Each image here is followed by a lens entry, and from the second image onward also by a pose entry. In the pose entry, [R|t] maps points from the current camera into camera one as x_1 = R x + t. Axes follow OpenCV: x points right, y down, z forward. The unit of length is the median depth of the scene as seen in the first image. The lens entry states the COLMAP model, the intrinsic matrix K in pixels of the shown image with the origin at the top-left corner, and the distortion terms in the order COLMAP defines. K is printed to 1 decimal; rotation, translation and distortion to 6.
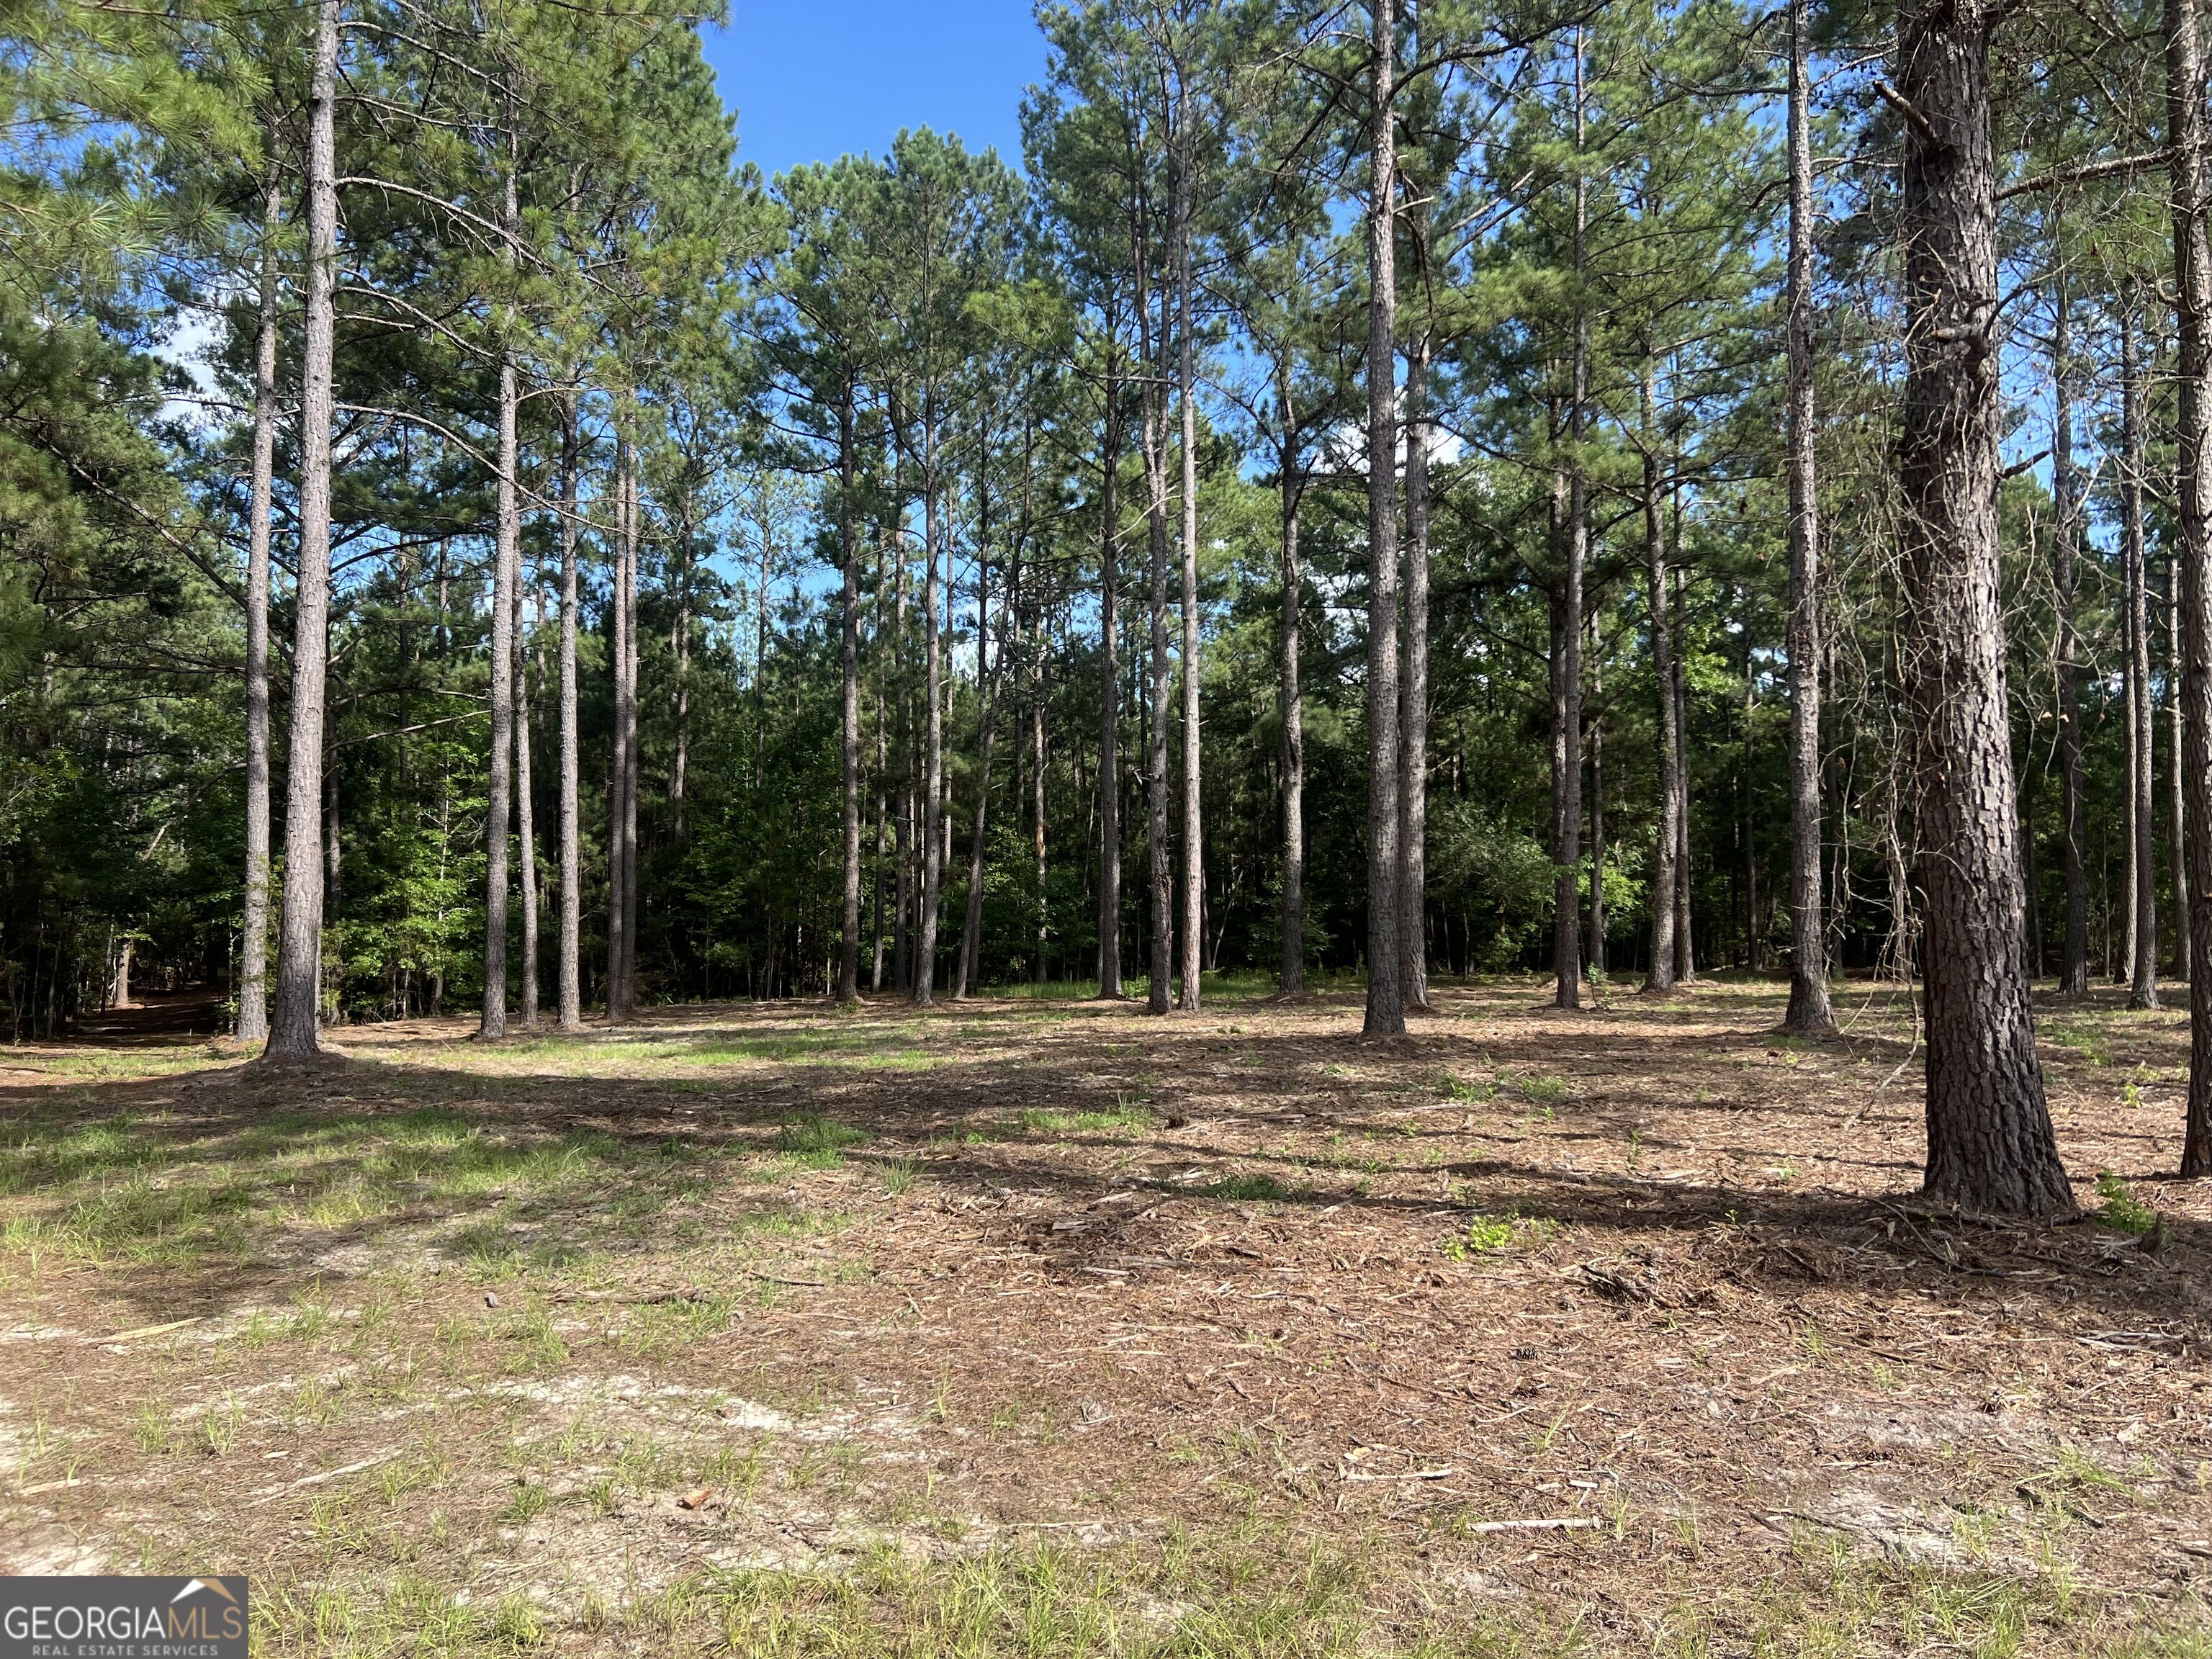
lens RADIAL K [[1662.5, 0, 1123.1], [0, 1662.5, 809.3], [0, 0, 1]] dist [0.063445, -0.077299]
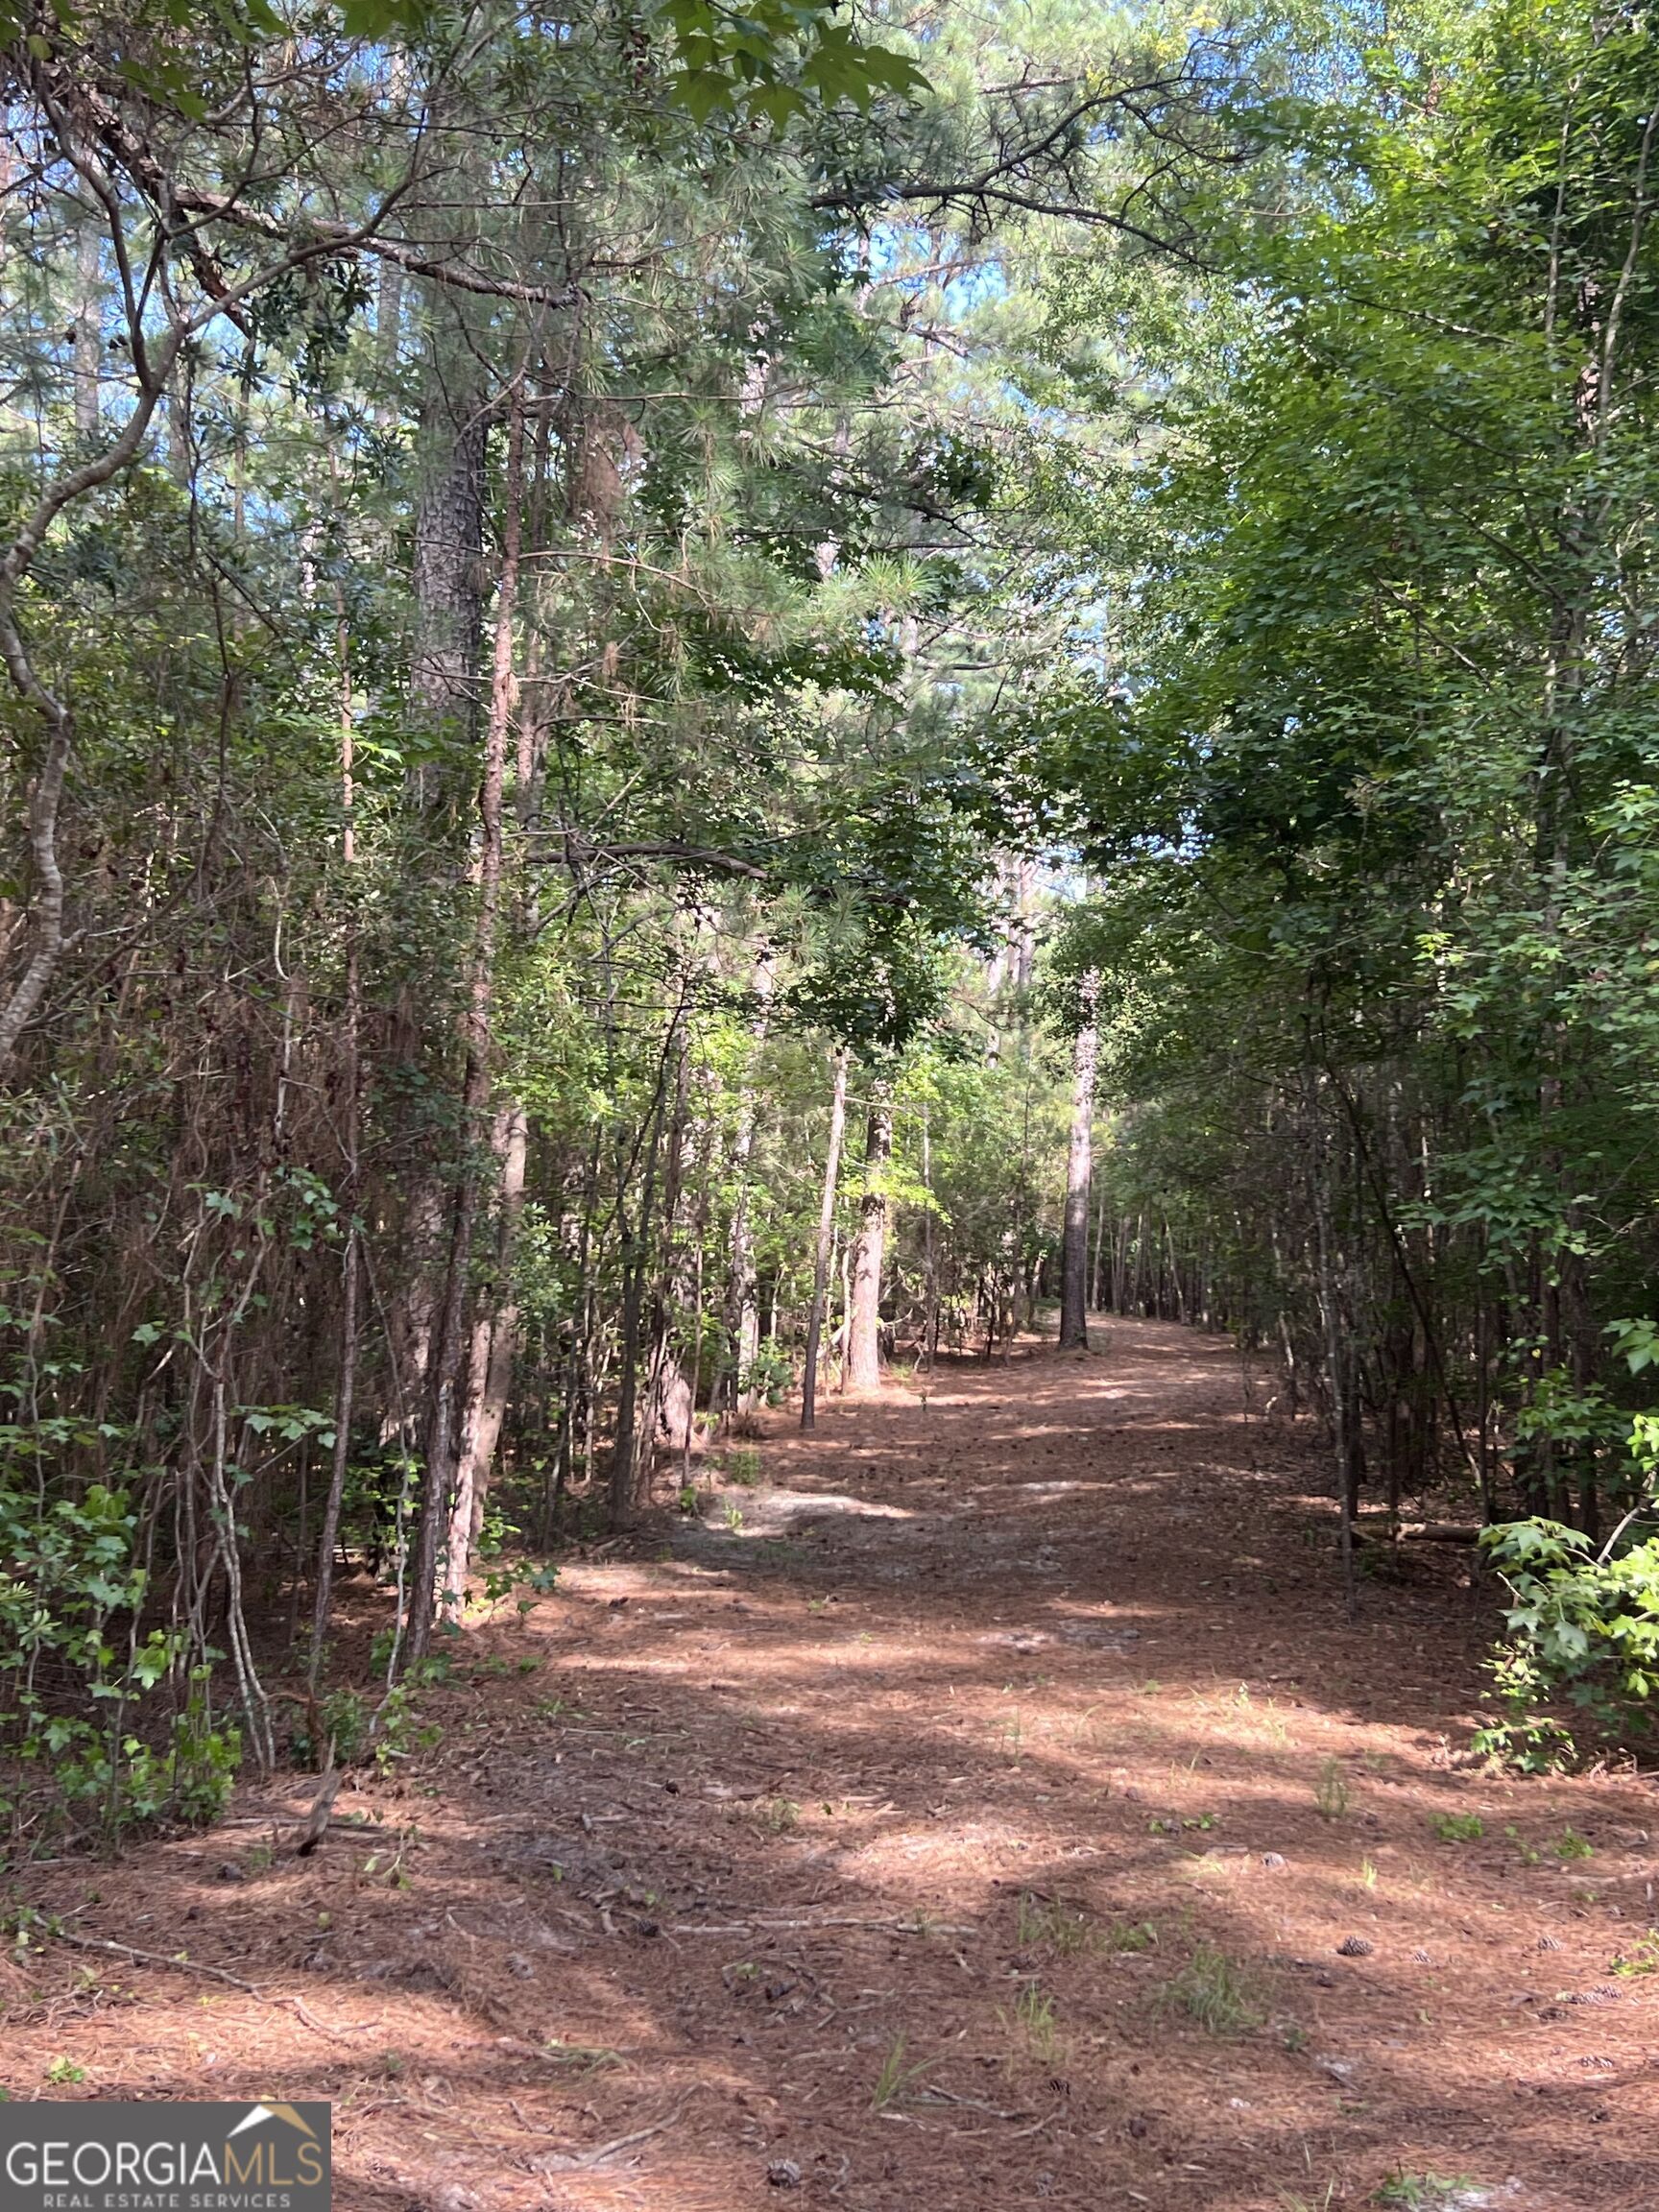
lens RADIAL K [[2643.6, 0, 829.1], [0, 2643.6, 1109.6], [0, 0, 1]] dist [-0.002451, 0.000000]
pose [[0.845908, 0.027222, -0.532634, -0.865360], [-0.026604, 0.999607, 0.008837, 0.149237], [0.532665, 0.006695, 0.846299, 1.487435]]
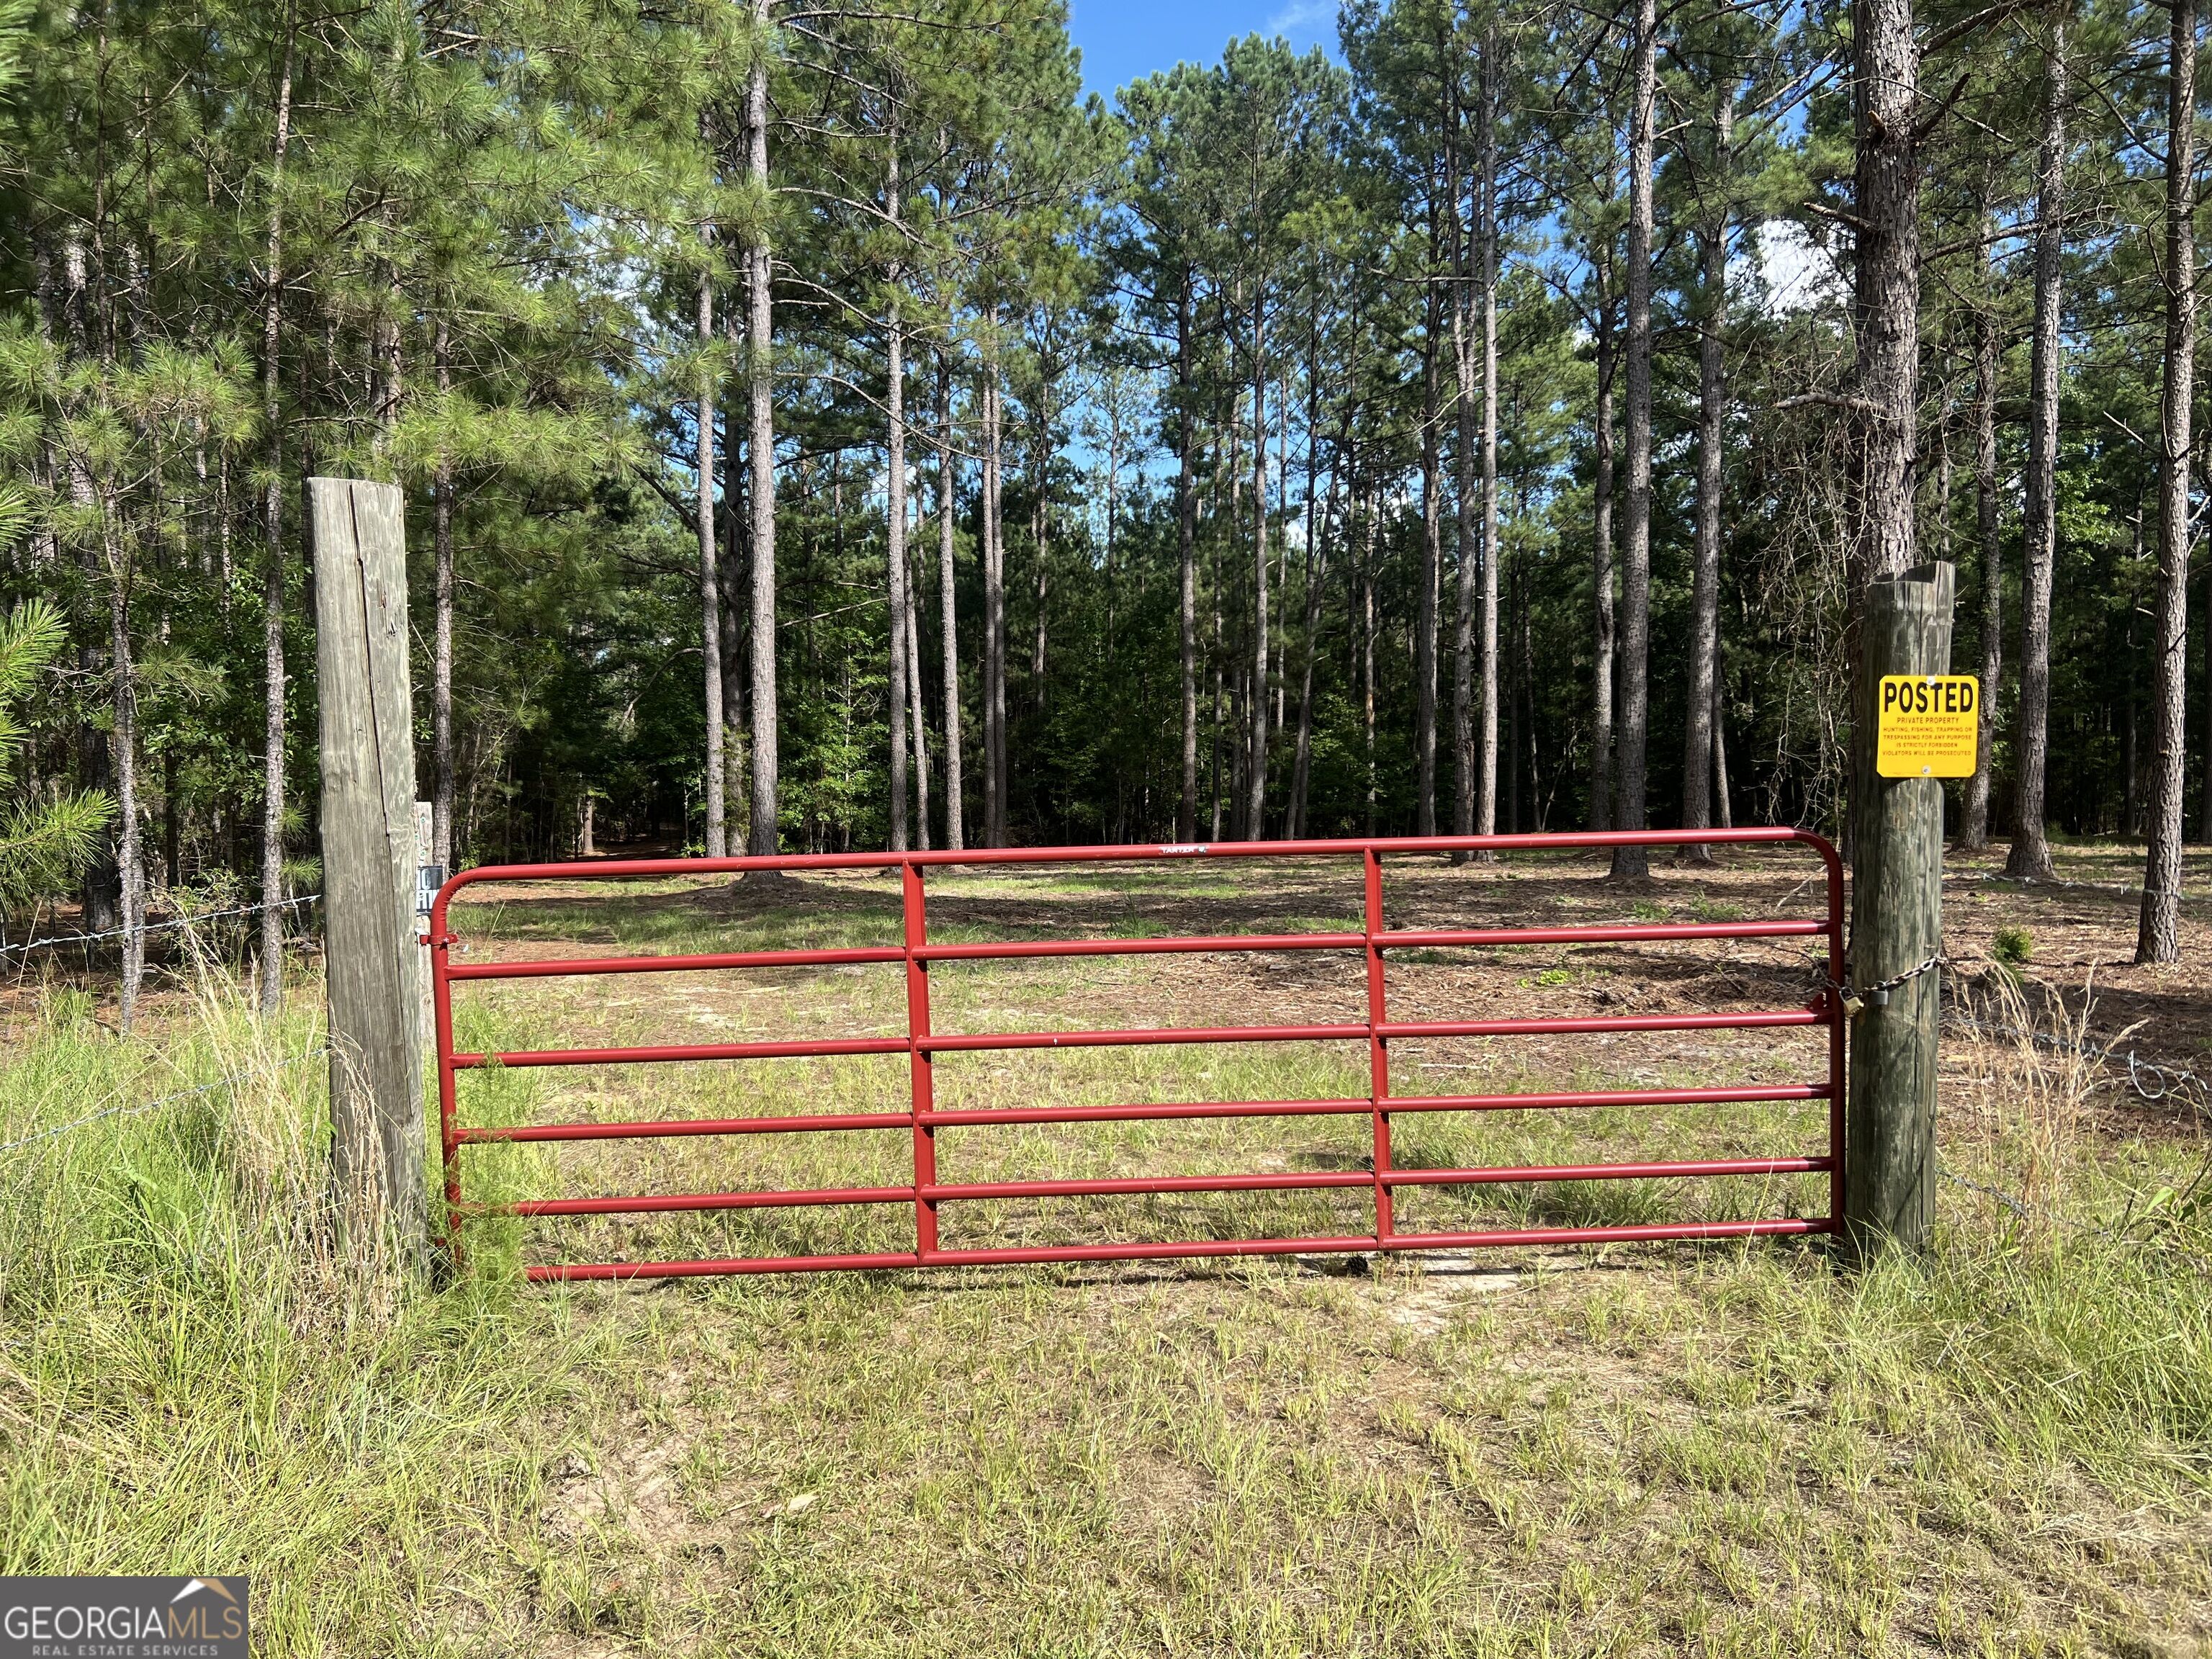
lens RADIAL K [[1662.5, 0, 1081.9], [0, 1662.5, 850.4], [0, 0, 1]] dist [0.063445, -0.077299]
pose [[0.972173, 0.010862, -0.234011, 0.037008], [0.013903, 0.994489, 0.103918, -0.005804], [0.233850, -0.104279, 0.966664, -0.131307]]
